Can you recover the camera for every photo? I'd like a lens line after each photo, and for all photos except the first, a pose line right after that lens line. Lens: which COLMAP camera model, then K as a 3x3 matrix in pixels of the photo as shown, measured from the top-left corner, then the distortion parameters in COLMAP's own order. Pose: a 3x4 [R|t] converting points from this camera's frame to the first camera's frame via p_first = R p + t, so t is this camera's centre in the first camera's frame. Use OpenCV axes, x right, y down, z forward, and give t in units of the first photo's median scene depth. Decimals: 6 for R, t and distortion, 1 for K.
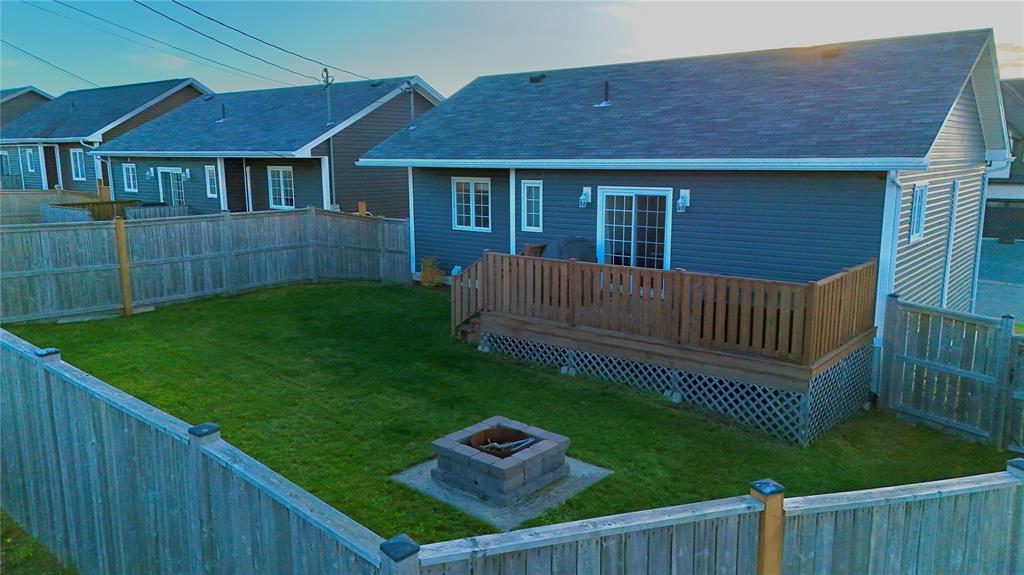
lens RADIAL K [[754.8, 0, 507.5], [0, 754.8, 285.5], [0, 0, 1]] dist [0.037063, -0.009896]
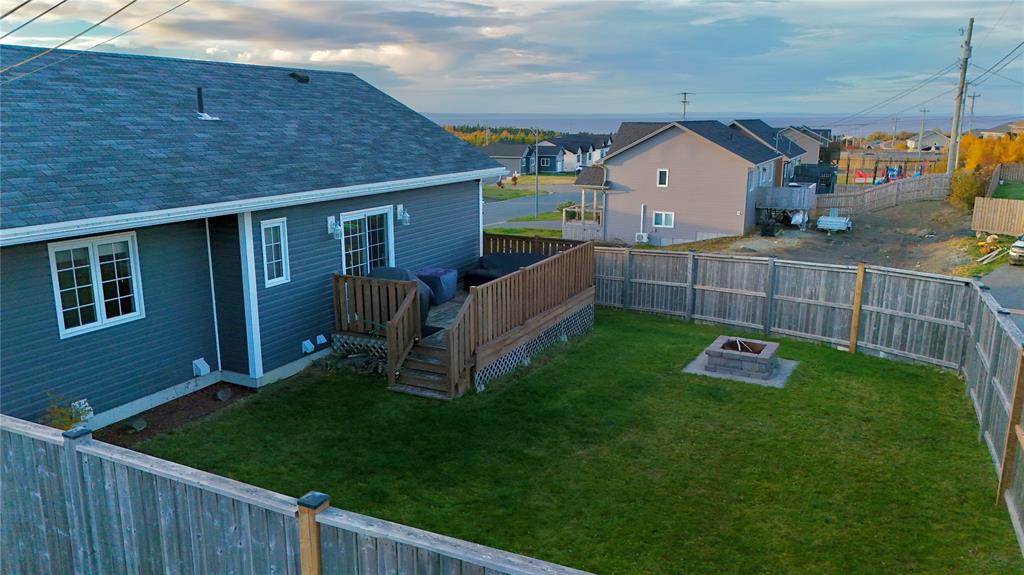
lens RADIAL K [[754.8, 0, 512.2], [0, 754.8, 290.1], [0, 0, 1]] dist [0.037063, -0.009896]
pose [[-0.215282, -0.209605, 0.953792, -0.769457], [0.174061, 0.952818, 0.248678, -0.219753], [-0.960914, 0.219554, -0.168641, 0.910348]]
